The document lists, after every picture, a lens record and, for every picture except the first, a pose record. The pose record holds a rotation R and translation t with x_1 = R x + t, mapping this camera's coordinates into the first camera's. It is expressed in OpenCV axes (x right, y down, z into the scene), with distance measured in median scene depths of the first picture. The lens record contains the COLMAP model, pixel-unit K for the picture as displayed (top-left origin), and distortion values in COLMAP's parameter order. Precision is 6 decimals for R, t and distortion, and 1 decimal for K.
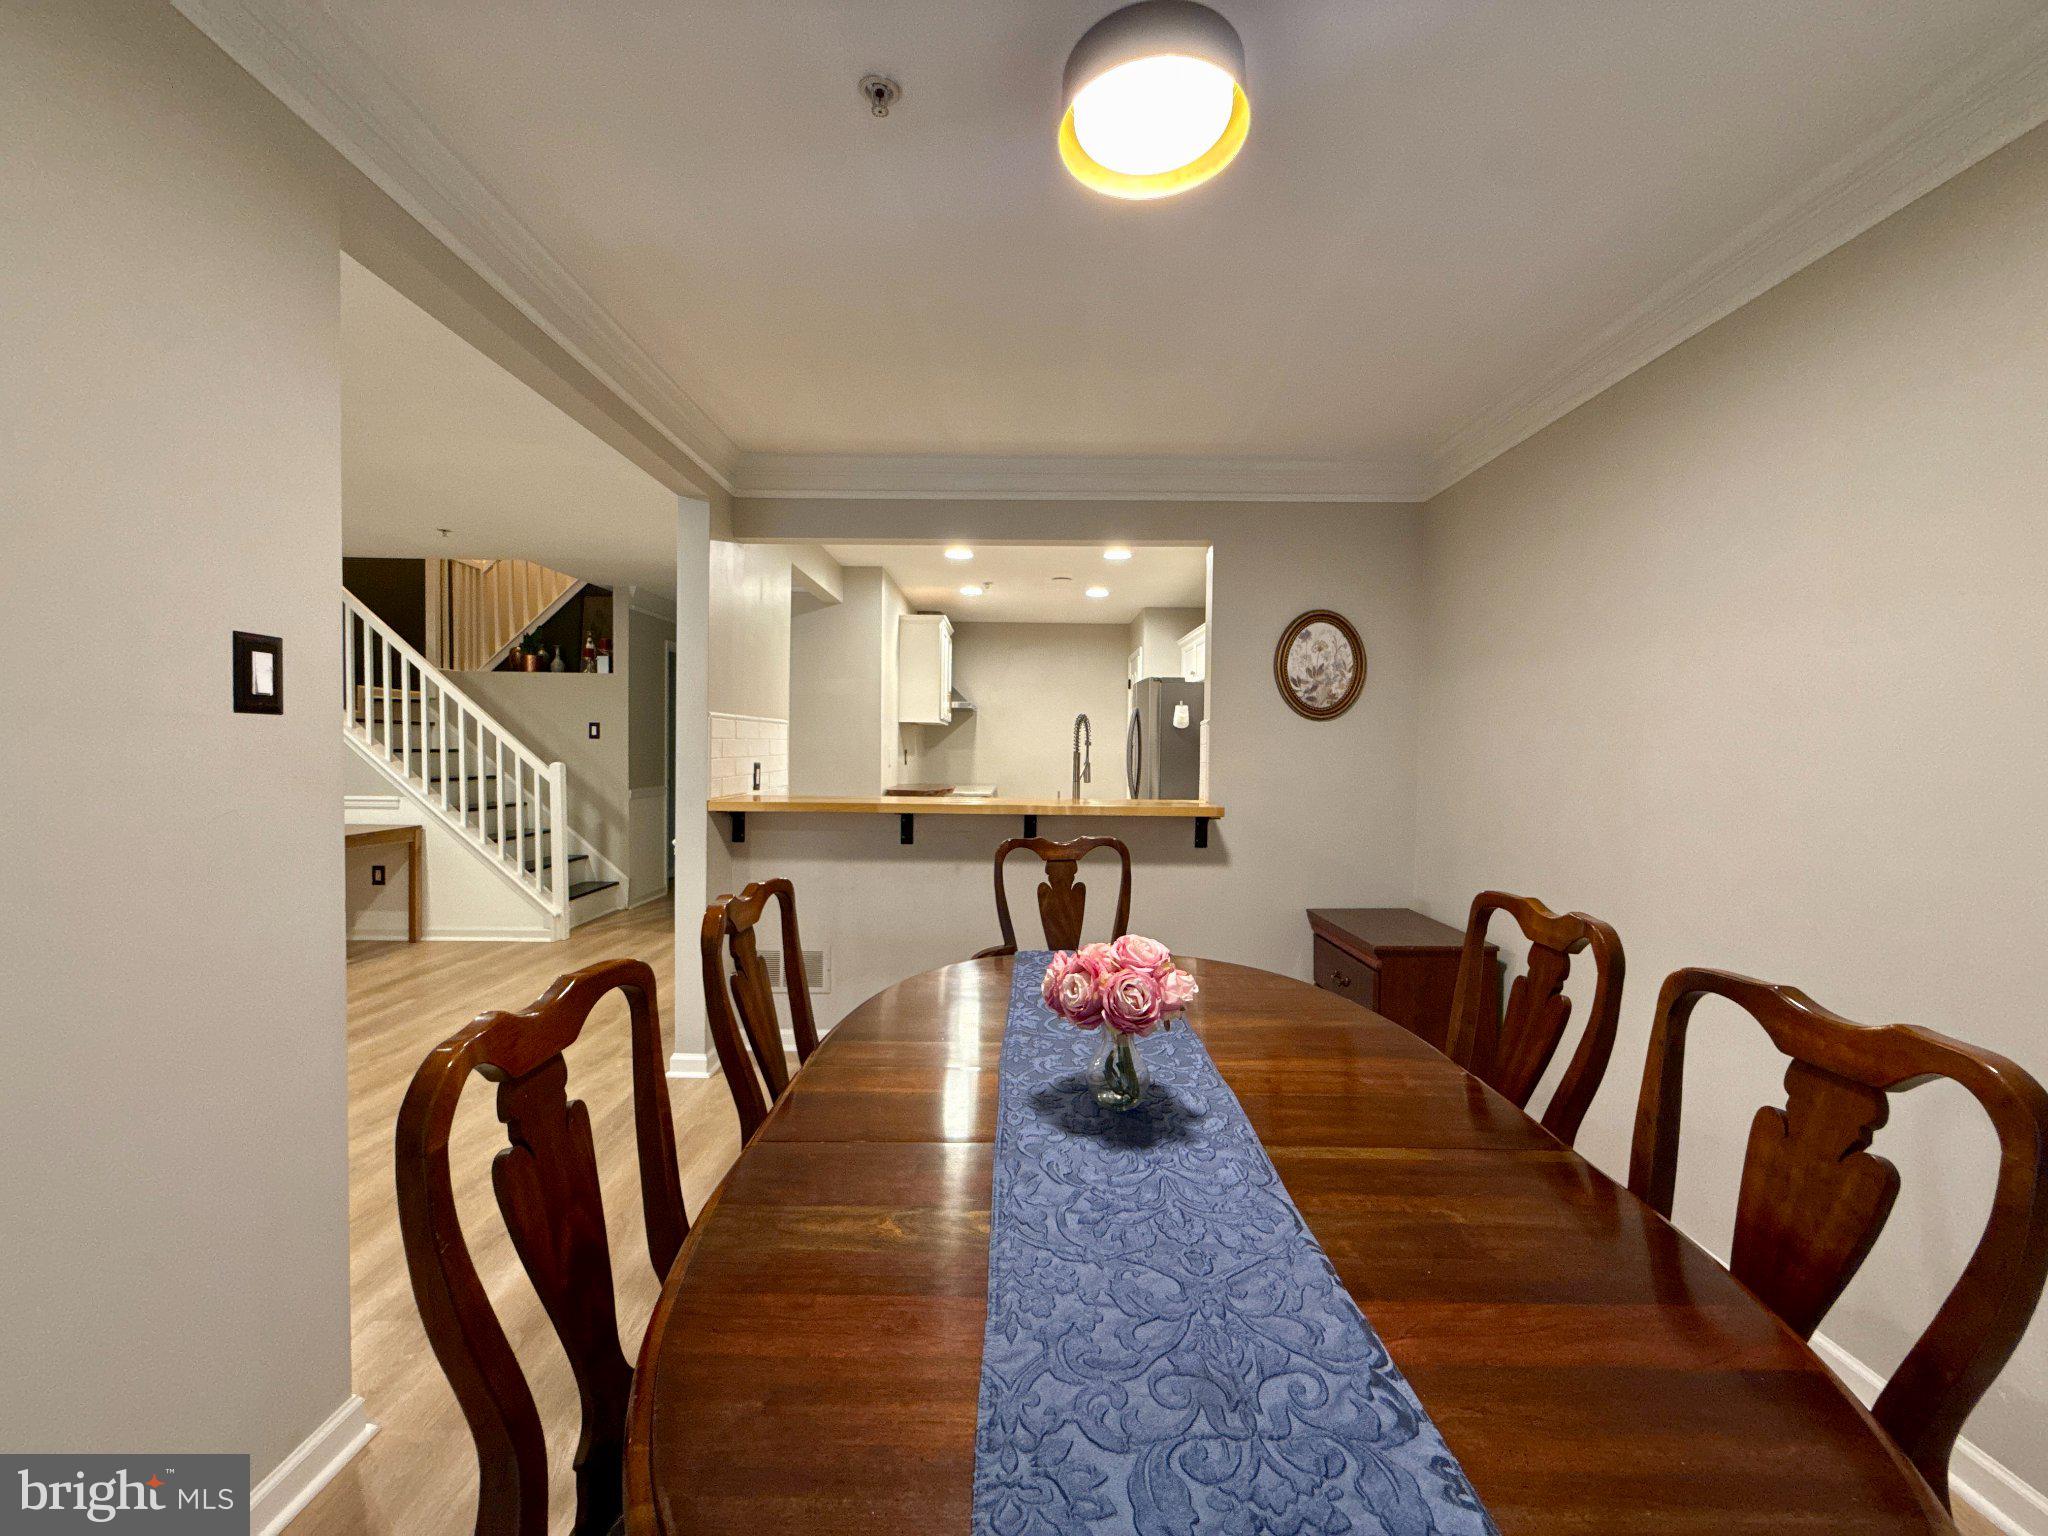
lens RADIAL K [[819.3, 0, 1024.0], [0, 819.3, 768.0], [0, 0, 1]] dist [-0.001422, -0.000262]
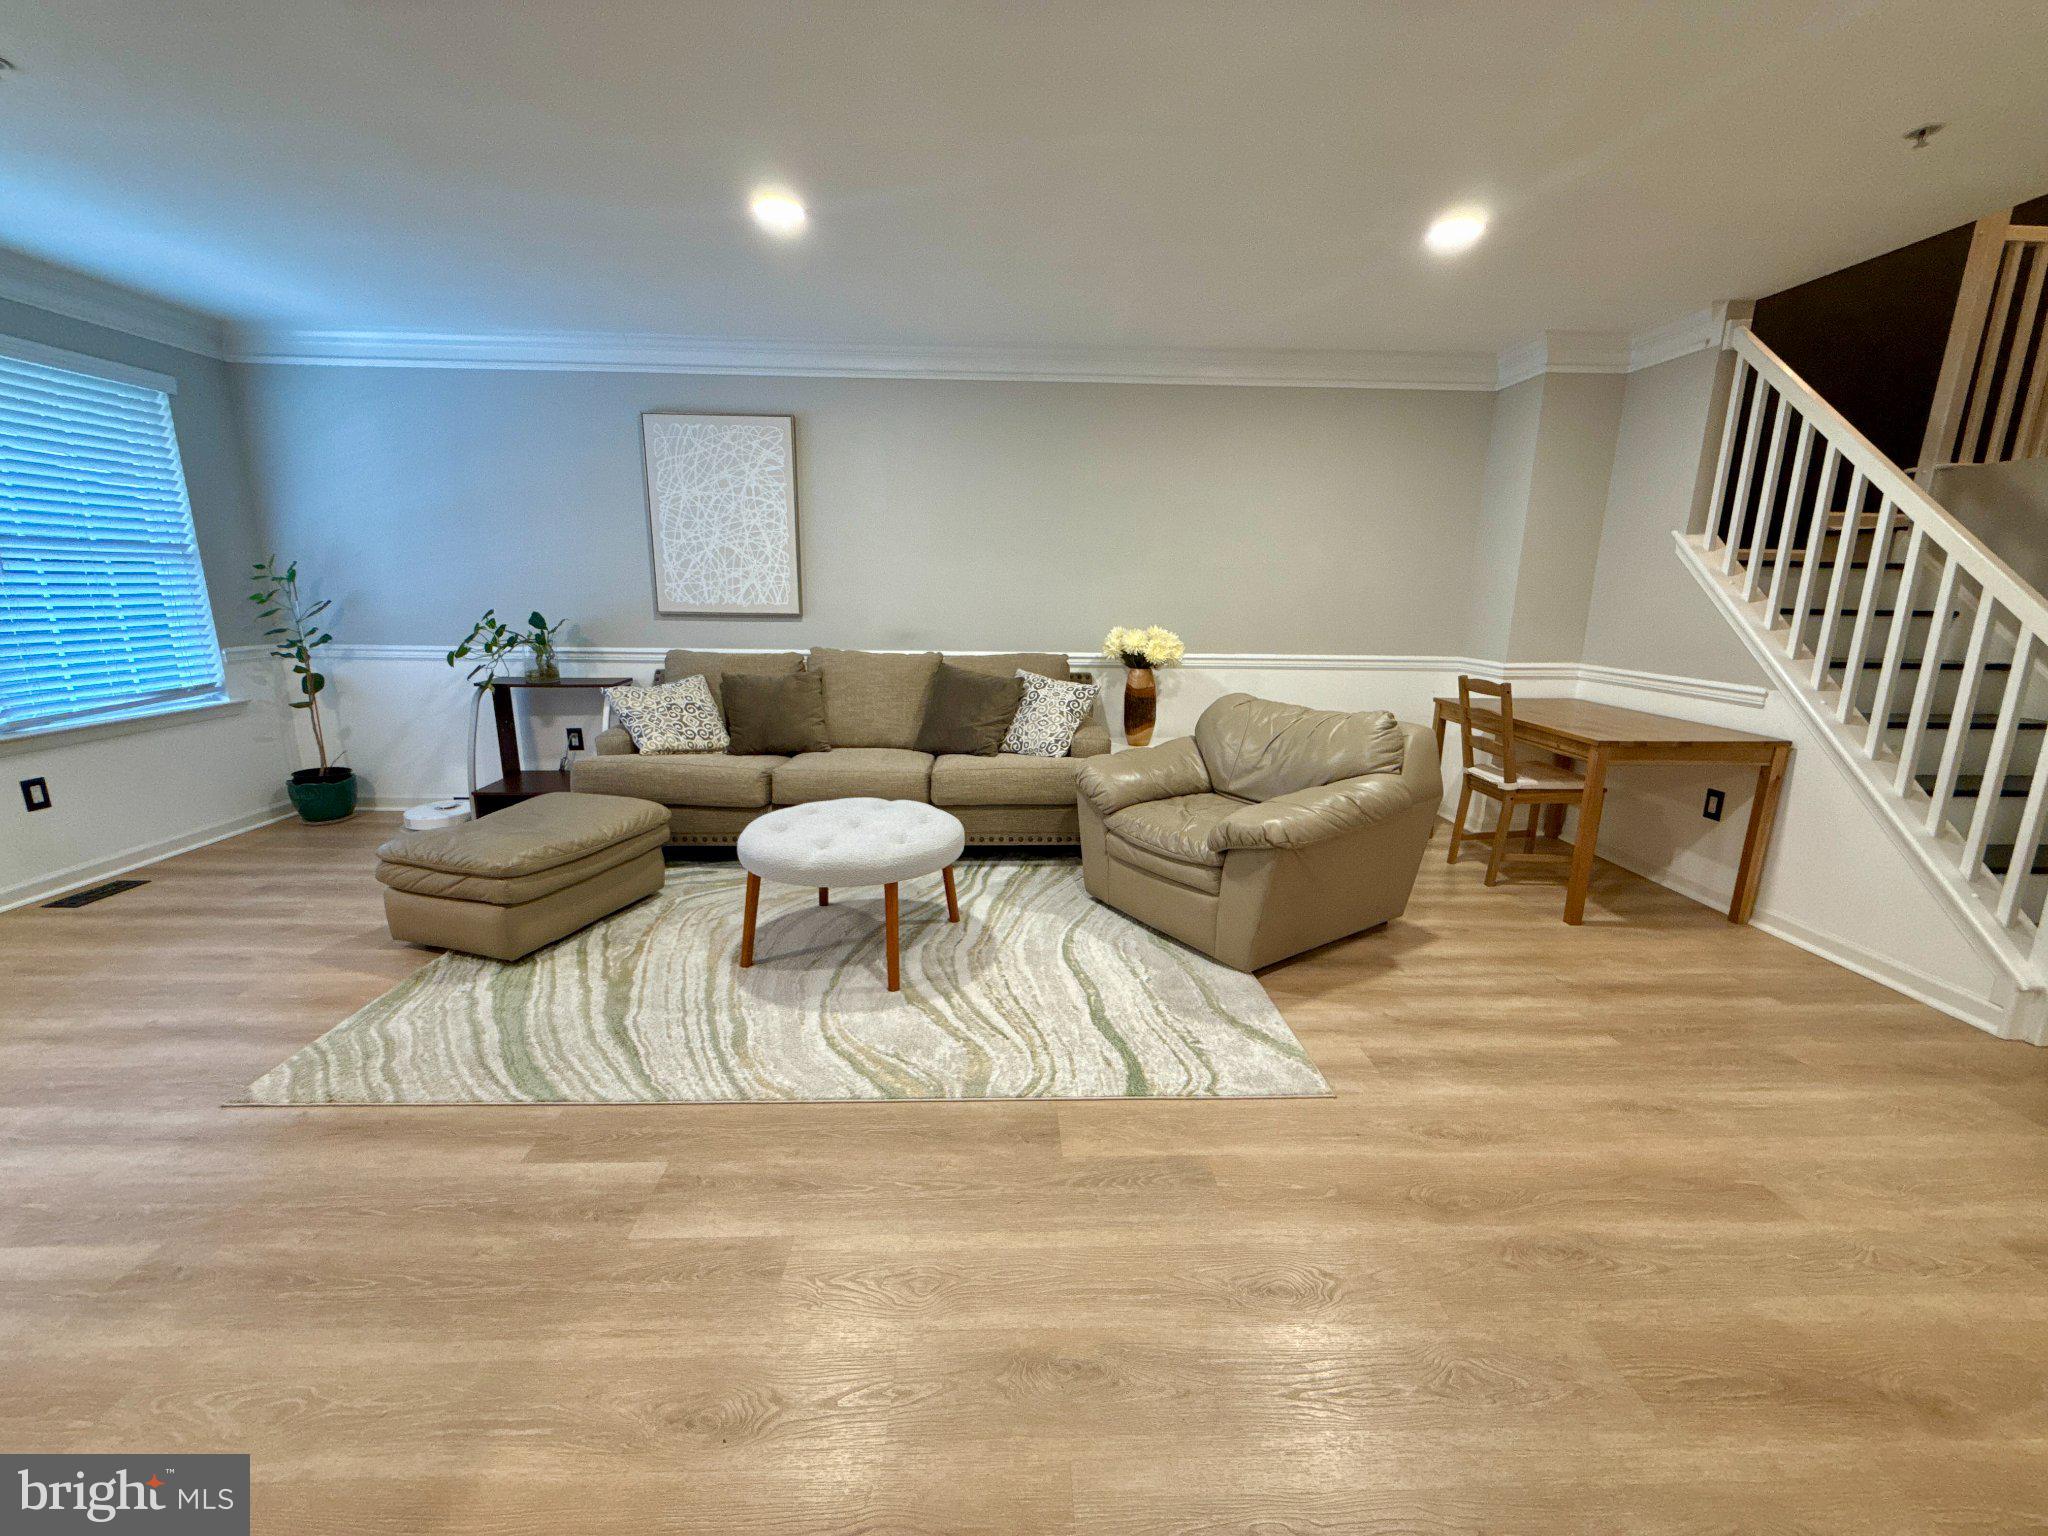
lens RADIAL K [[819.3, 0, 1024.0], [0, 819.3, 768.0], [0, 0, 1]] dist [-0.001422, -0.000262]
pose [[0.034293, 0.201281, -0.978933, -0.173455], [-0.037330, 0.979084, 0.200004, -0.007686], [0.998714, 0.029684, 0.041089, 0.421702]]
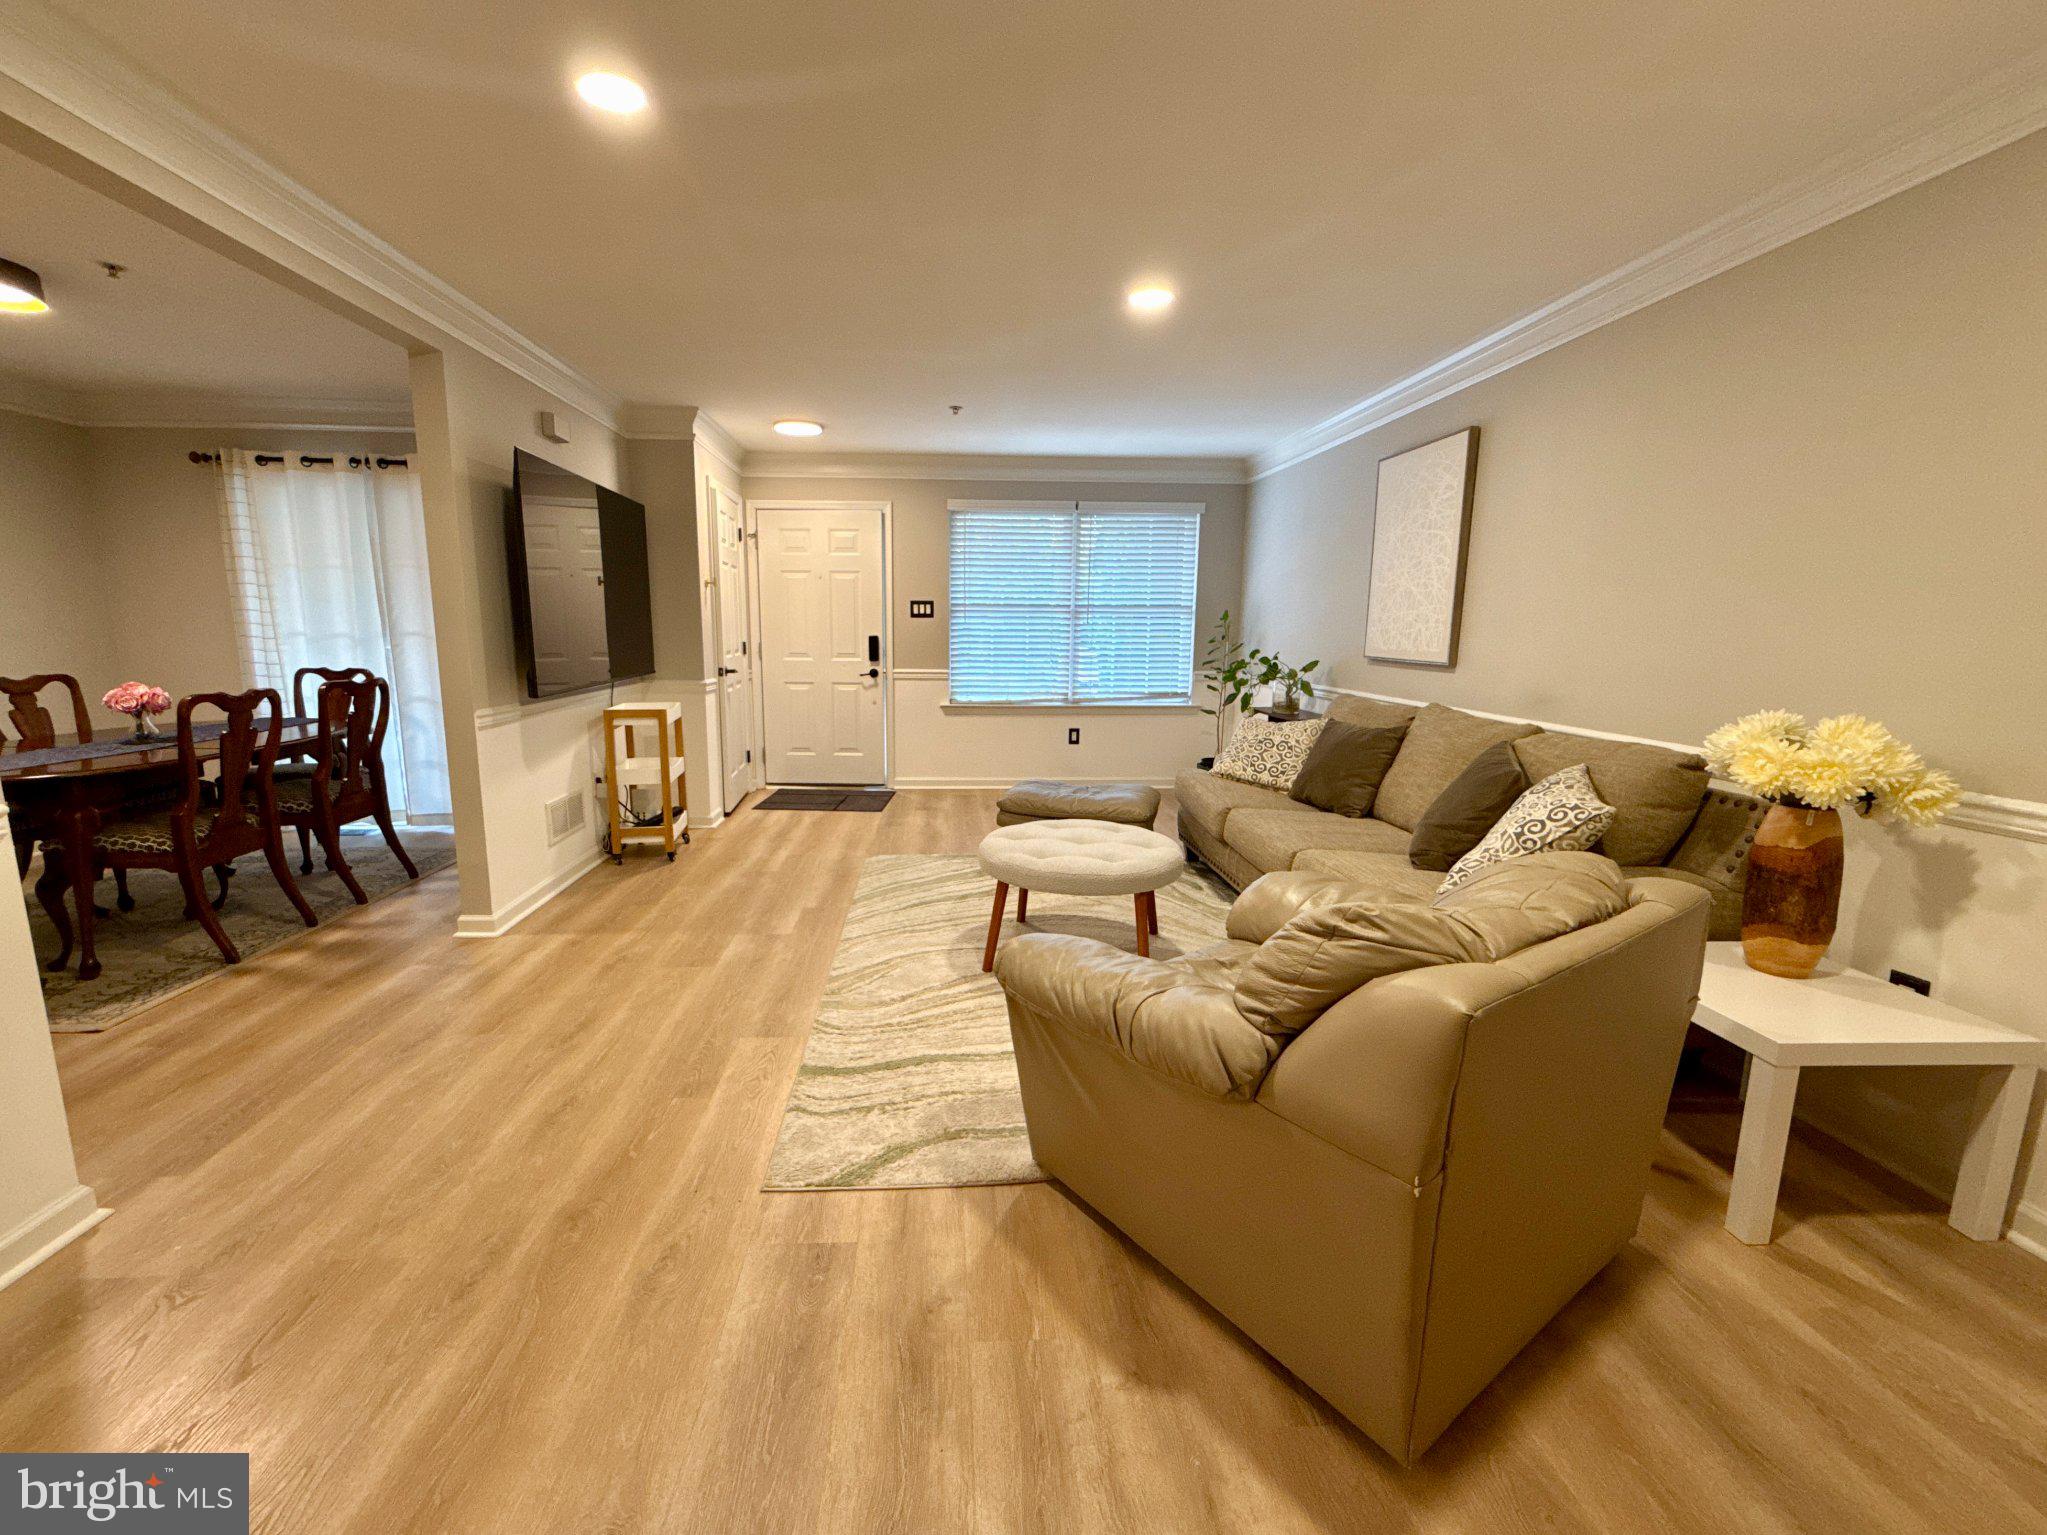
lens RADIAL K [[838.7, 0, 977.2], [0, 838.7, 764.5], [0, 0, 1]] dist [-0.002241, -0.000195]
pose [[-0.998578, -0.017367, -0.050409, -0.577955], [-0.026621, 0.981582, 0.189177, -0.024933], [0.046196, 0.190250, -0.980648, 0.892536]]
